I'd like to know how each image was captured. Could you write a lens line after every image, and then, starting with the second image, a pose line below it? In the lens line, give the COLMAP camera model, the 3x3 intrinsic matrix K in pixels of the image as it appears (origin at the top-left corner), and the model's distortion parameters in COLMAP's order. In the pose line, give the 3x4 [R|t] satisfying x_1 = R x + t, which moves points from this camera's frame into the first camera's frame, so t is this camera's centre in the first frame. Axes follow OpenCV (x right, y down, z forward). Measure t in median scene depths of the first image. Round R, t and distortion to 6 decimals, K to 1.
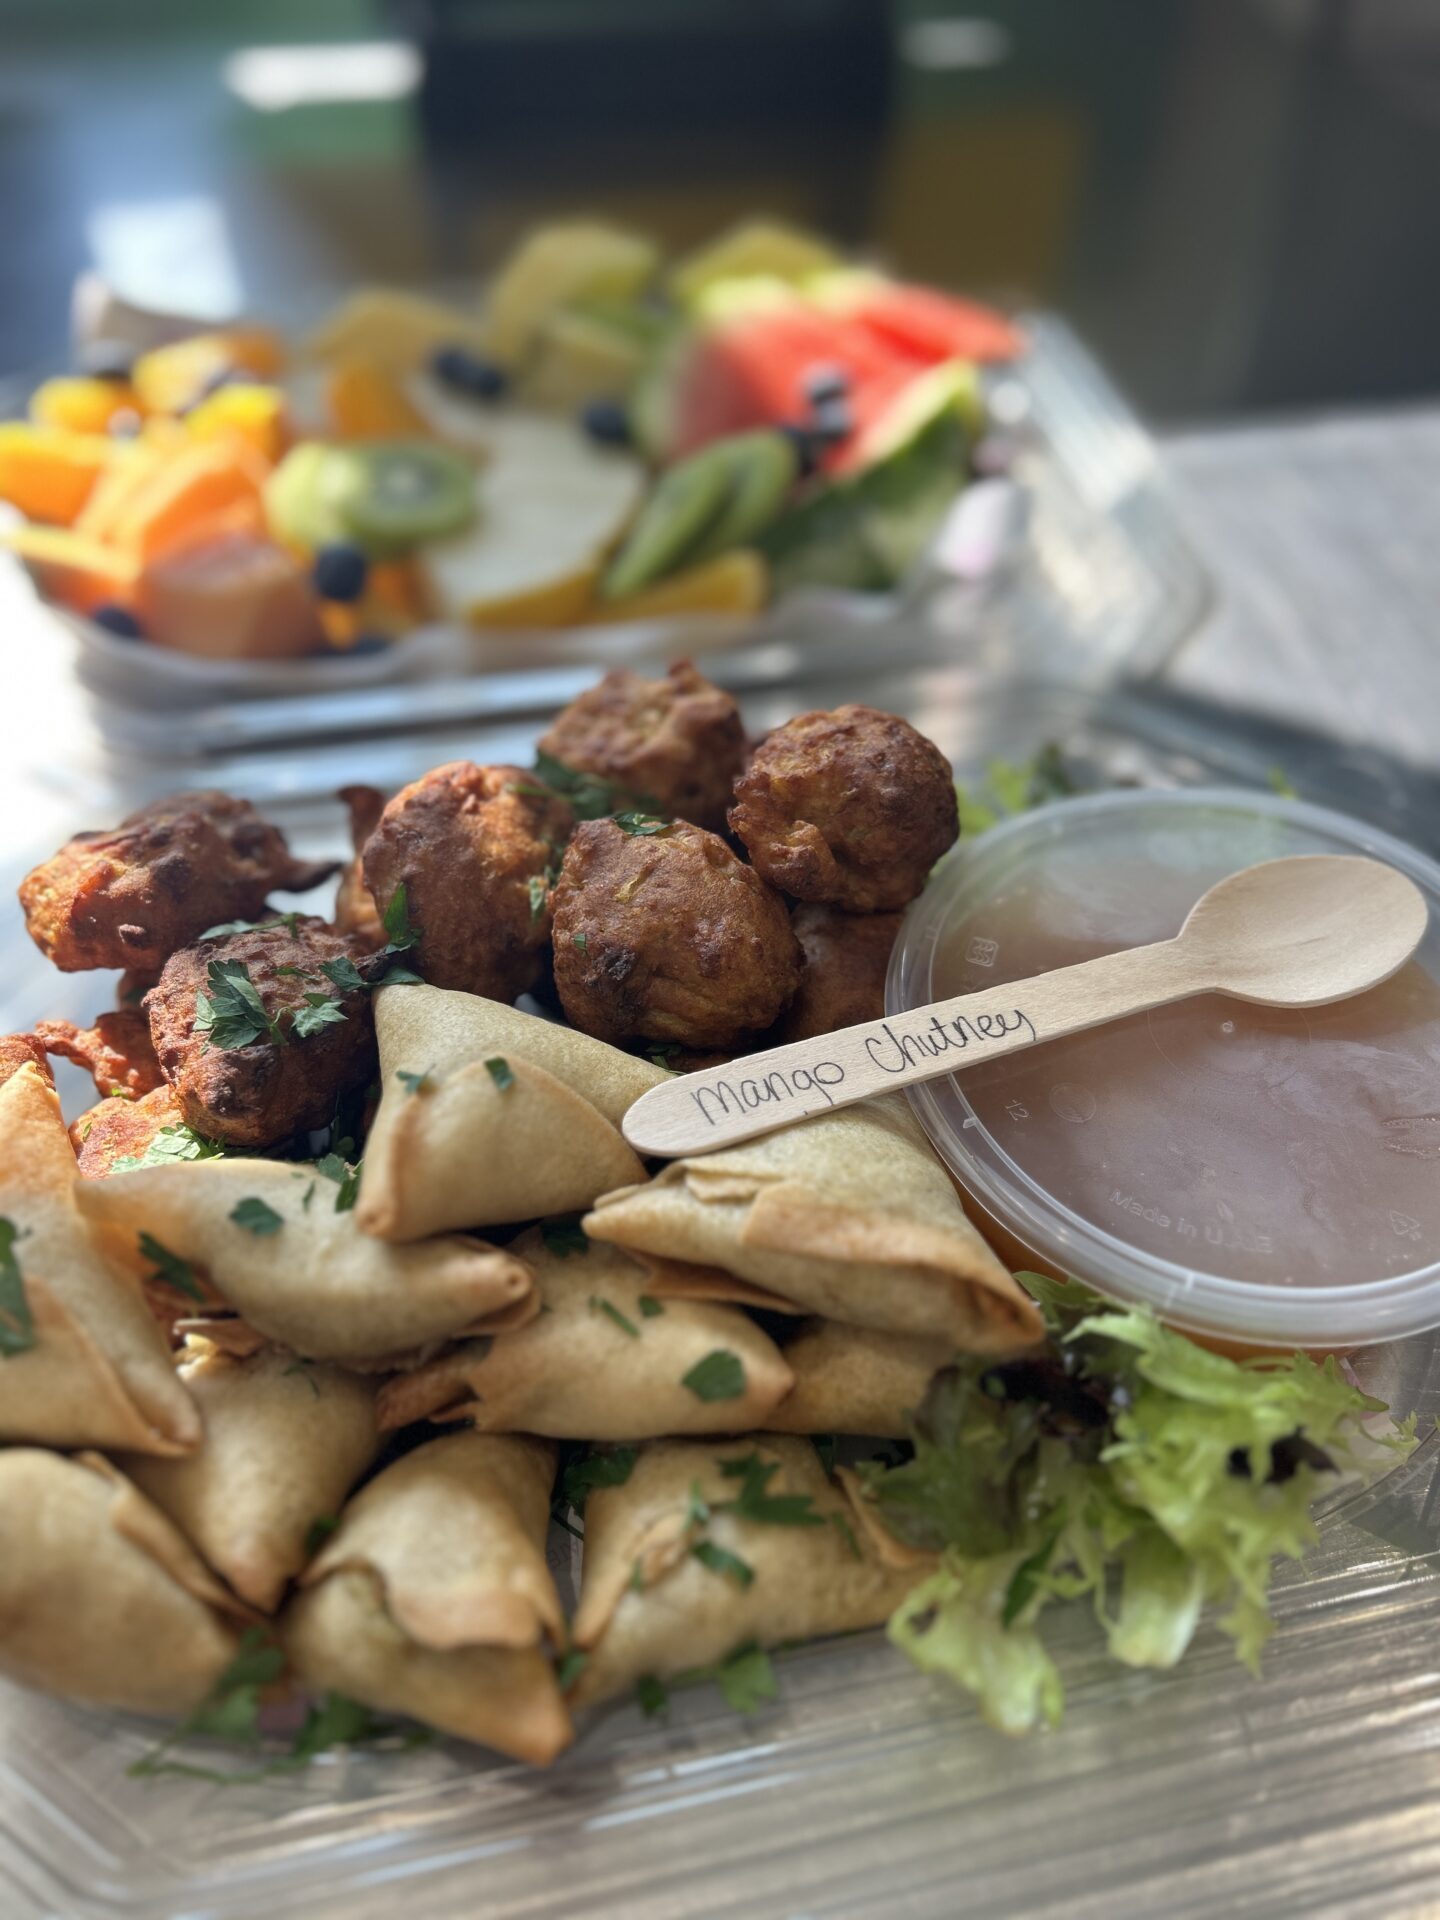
lens RADIAL K [[1504.5, 0, 714.2], [0, 1504.5, 926.5], [0, 0, 1]] dist [0.035717, -0.055338]
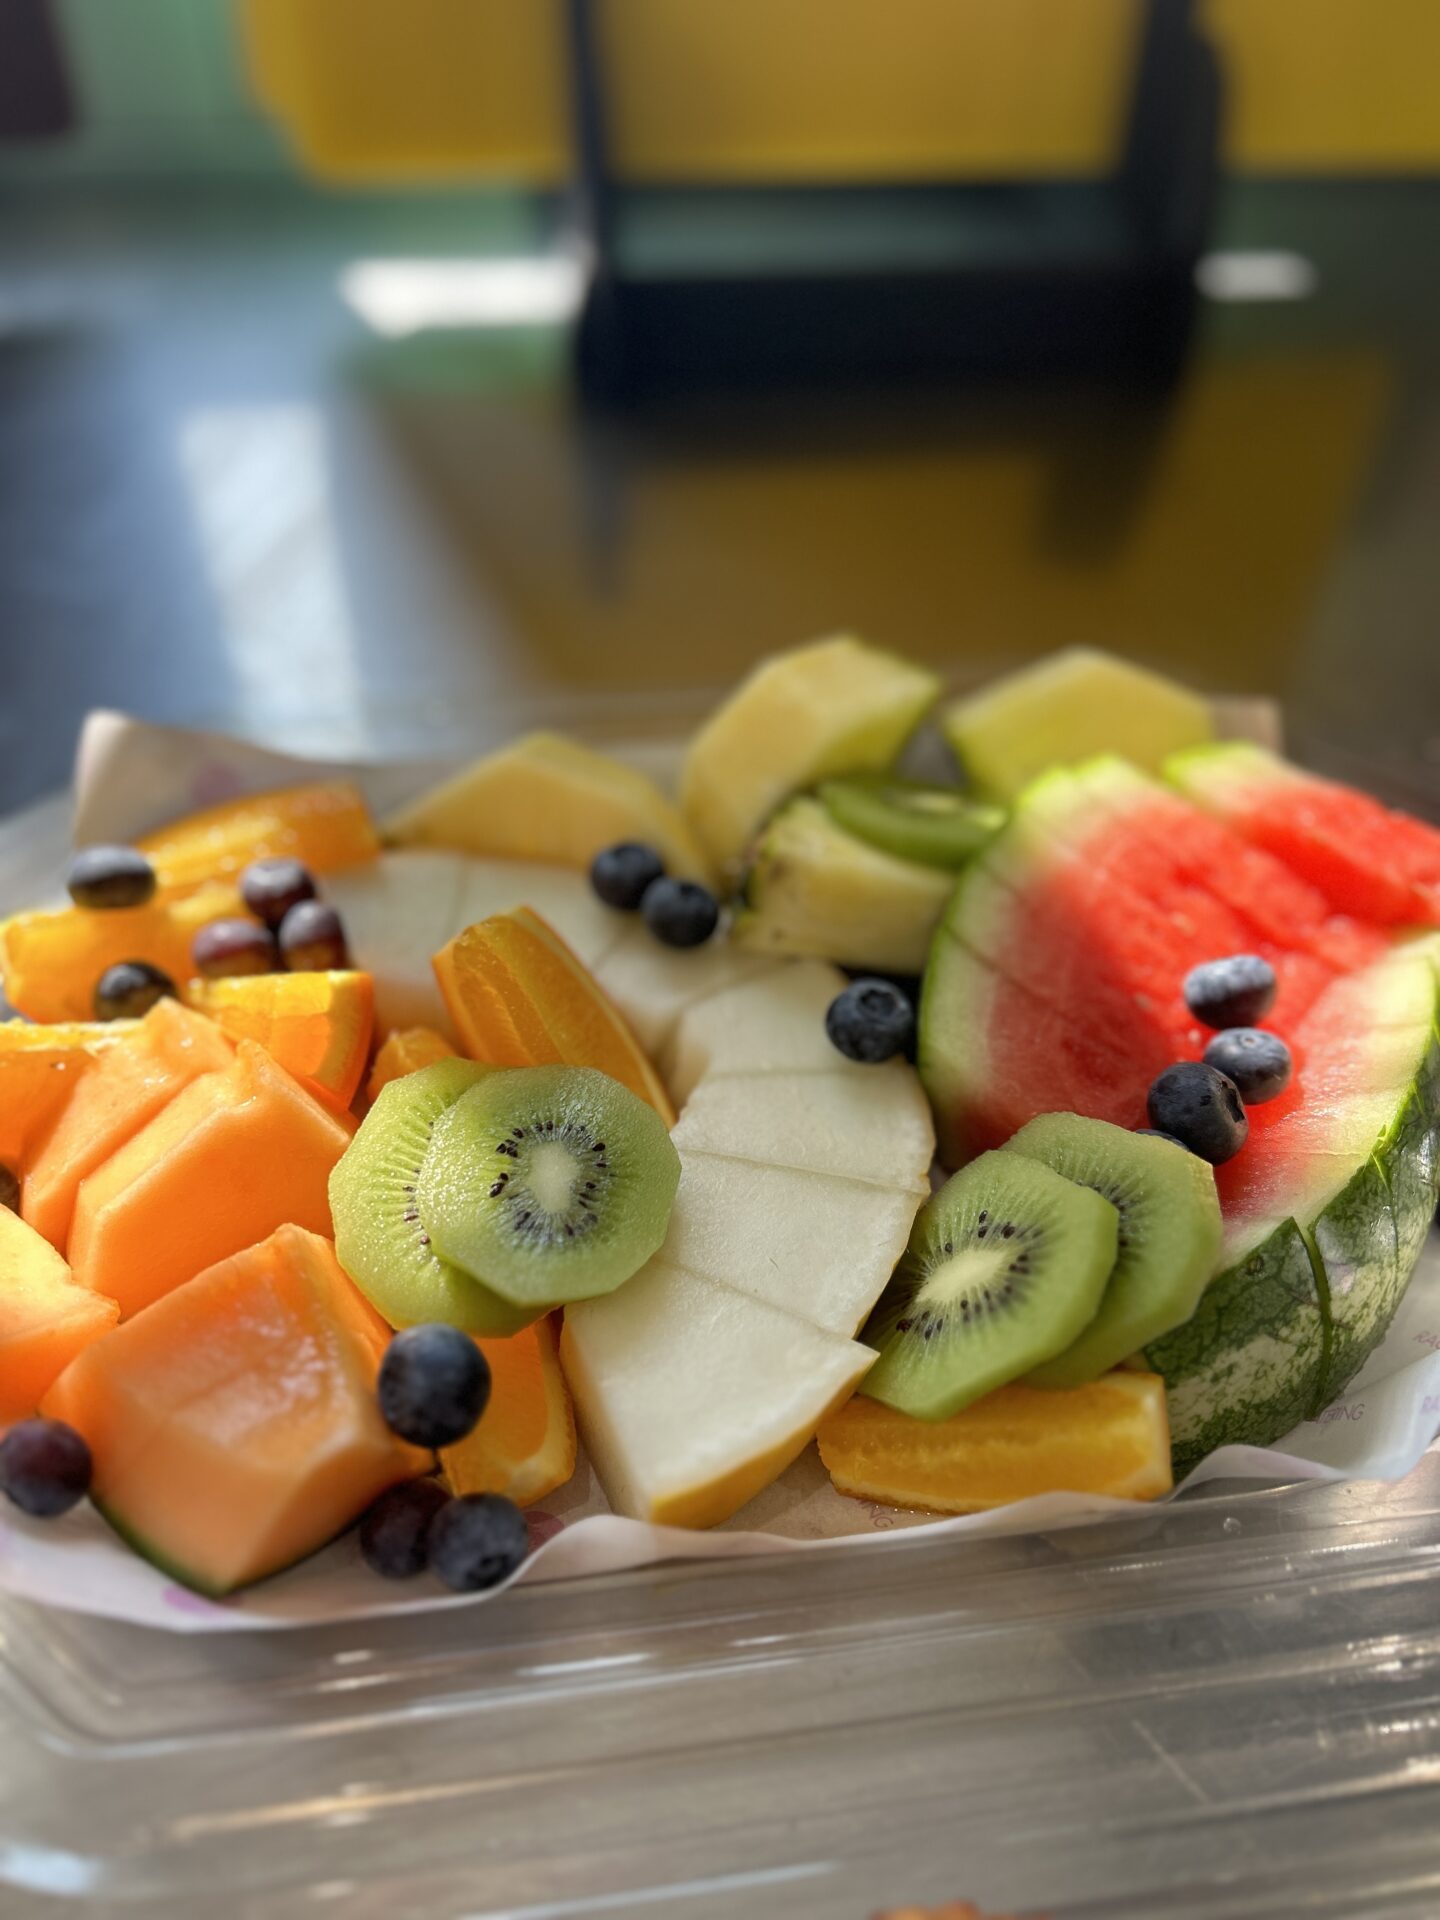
lens RADIAL K [[1504.5, 0, 720.7], [0, 1504.5, 952.9], [0, 0, 1]] dist [0.035717, -0.055338]
pose [[0.997078, 0.061110, -0.045832, -0.111787], [-0.062069, 0.997875, -0.019812, -0.357633], [0.044524, 0.022599, 0.998753, 0.388170]]
